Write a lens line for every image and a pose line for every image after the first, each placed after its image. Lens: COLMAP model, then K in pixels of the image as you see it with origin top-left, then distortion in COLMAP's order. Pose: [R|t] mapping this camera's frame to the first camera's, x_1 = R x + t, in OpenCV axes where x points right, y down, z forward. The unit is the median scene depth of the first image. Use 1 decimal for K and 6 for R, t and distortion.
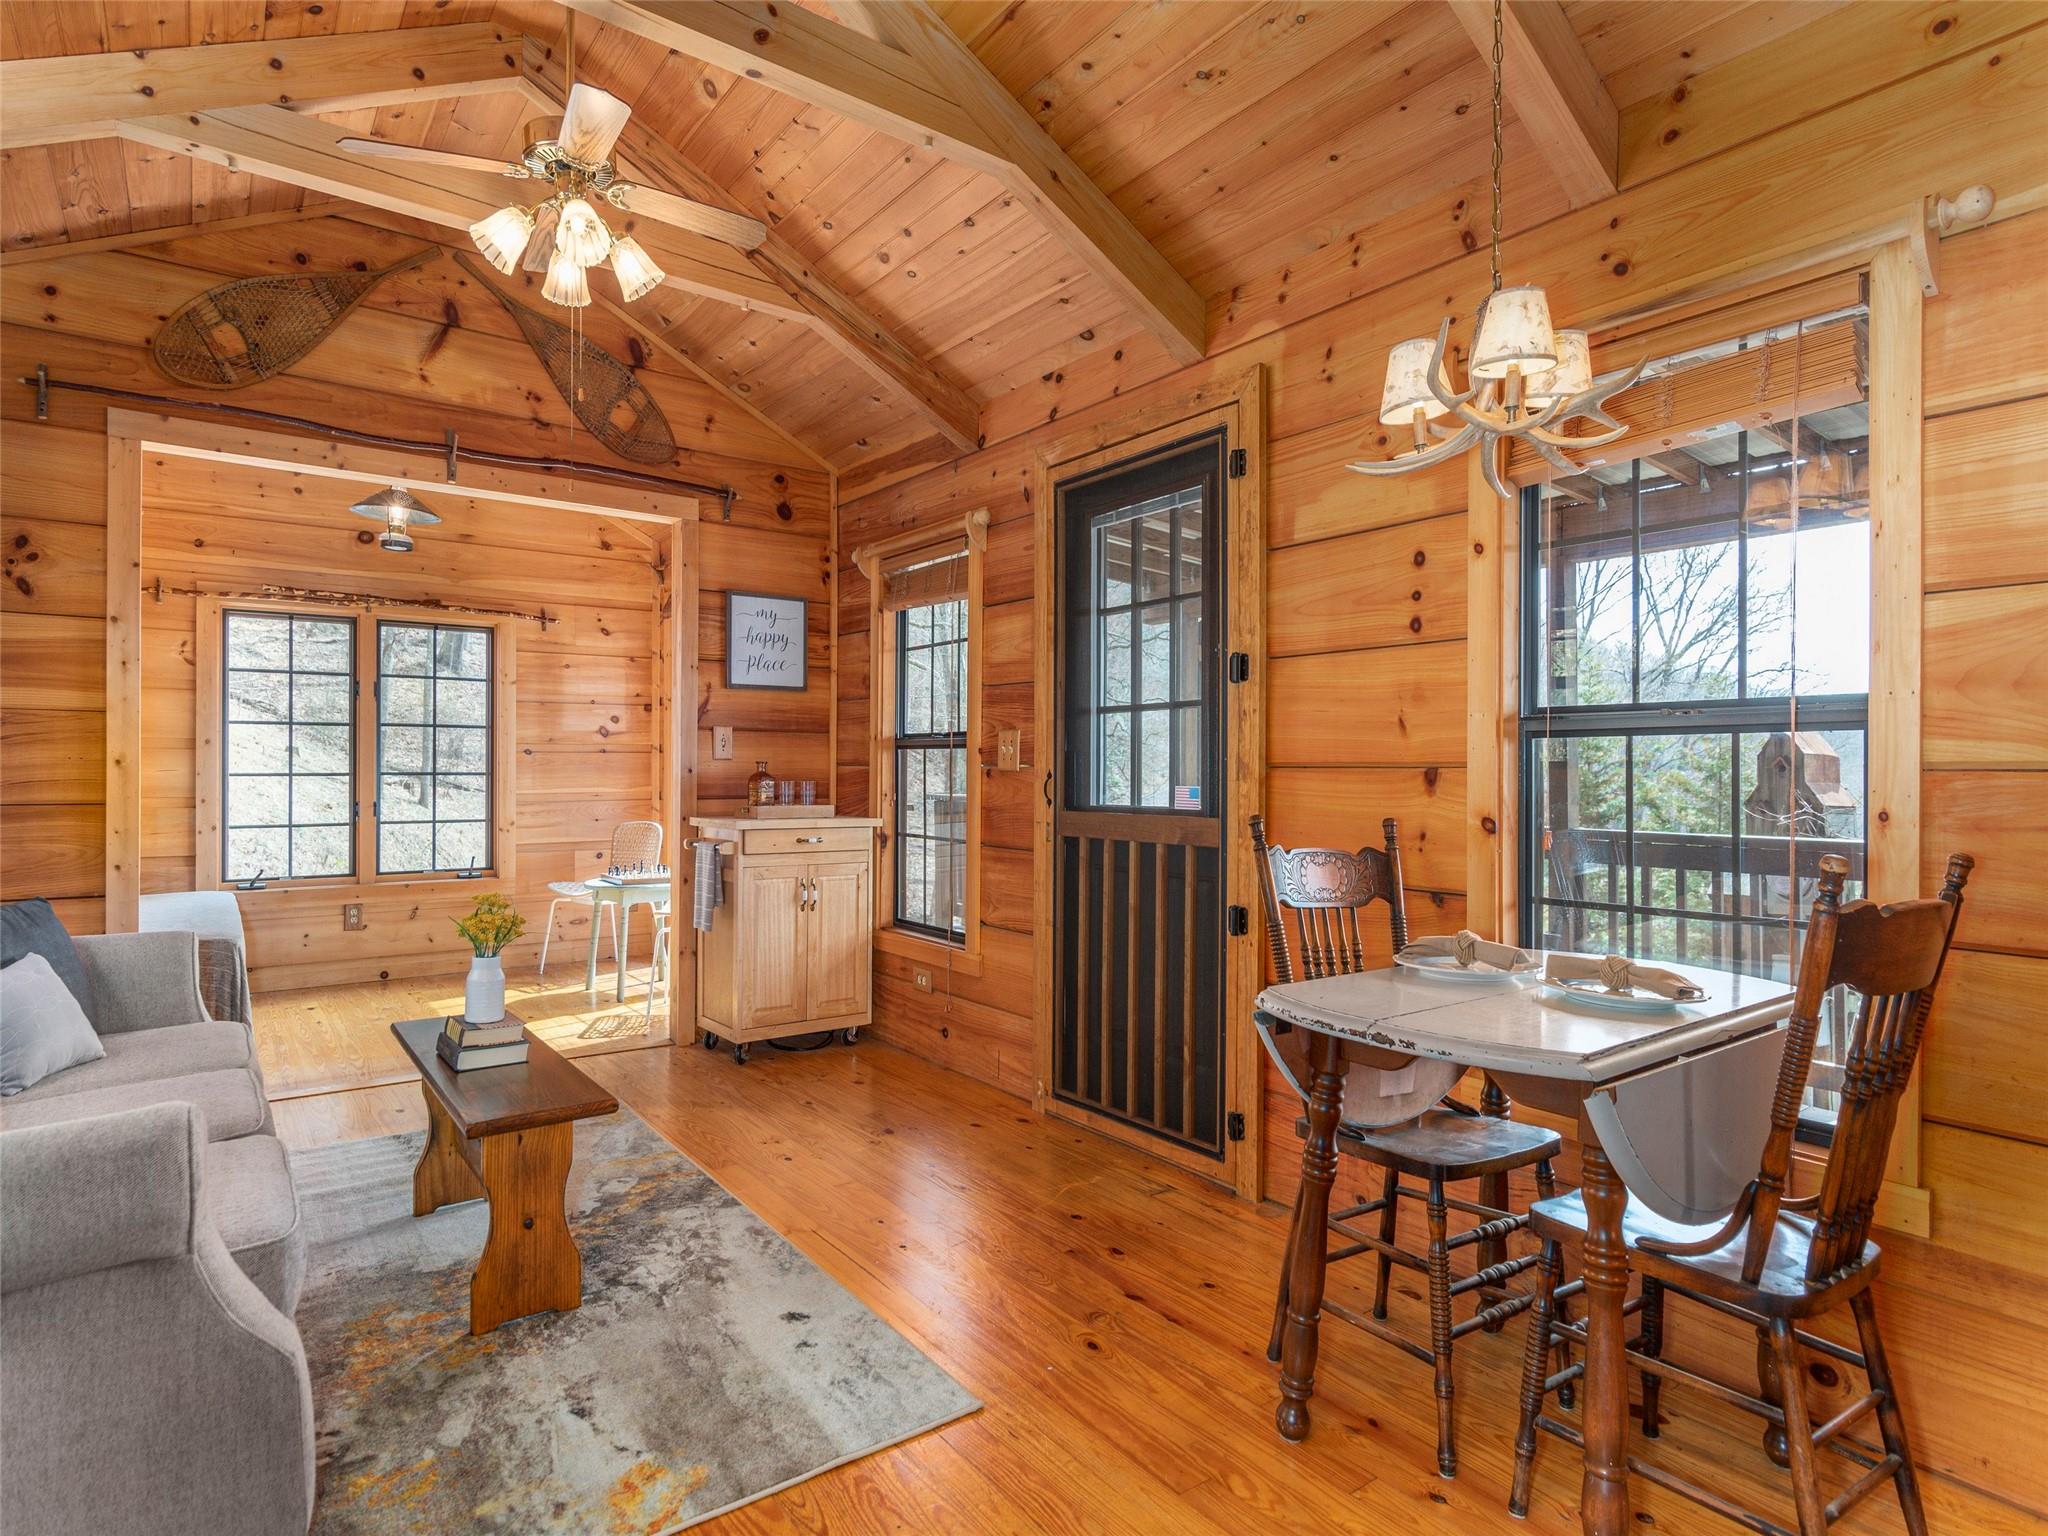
lens RADIAL K [[1102.2, 0, 1021.9], [0, 1102.2, 769.2], [0, 0, 1]] dist [0.000943, -0.001288]
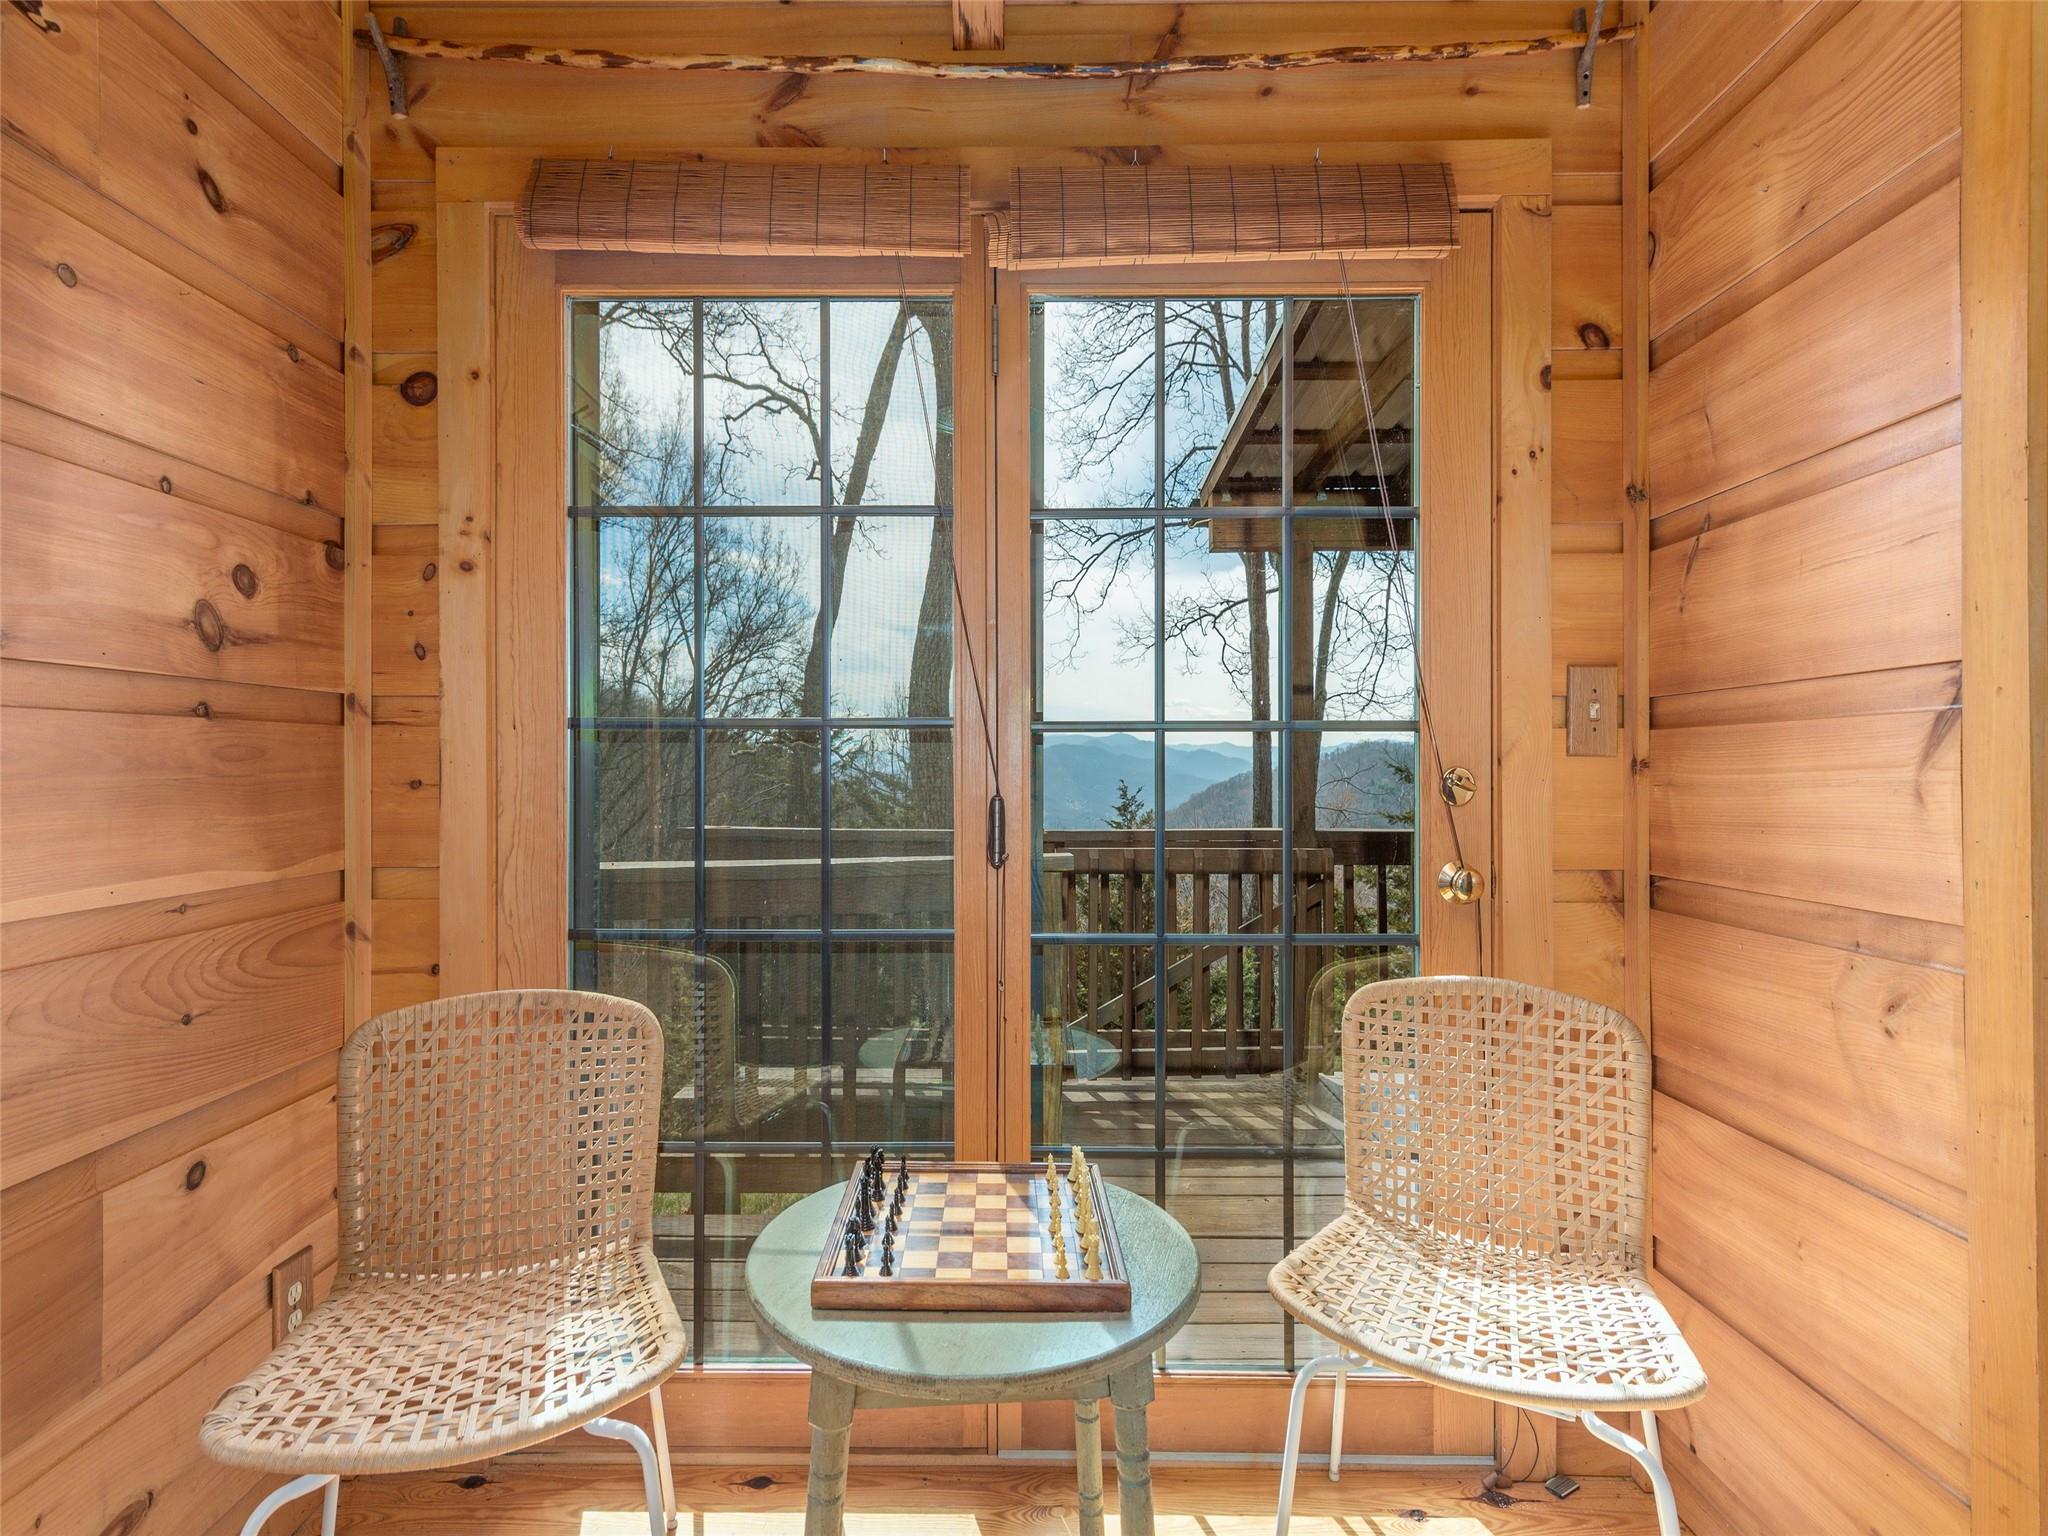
lens RADIAL K [[1001.3, 0, 928.8], [0, 1001.3, 760.1], [0, 0, 1]] dist [0.009047, -0.001450]
pose [[0.613317, -0.001959, 0.789835, -0.763046], [0.006609, 0.999975, -0.002652, -0.008173], [-0.789810, 0.006846, 0.613314, 1.272276]]
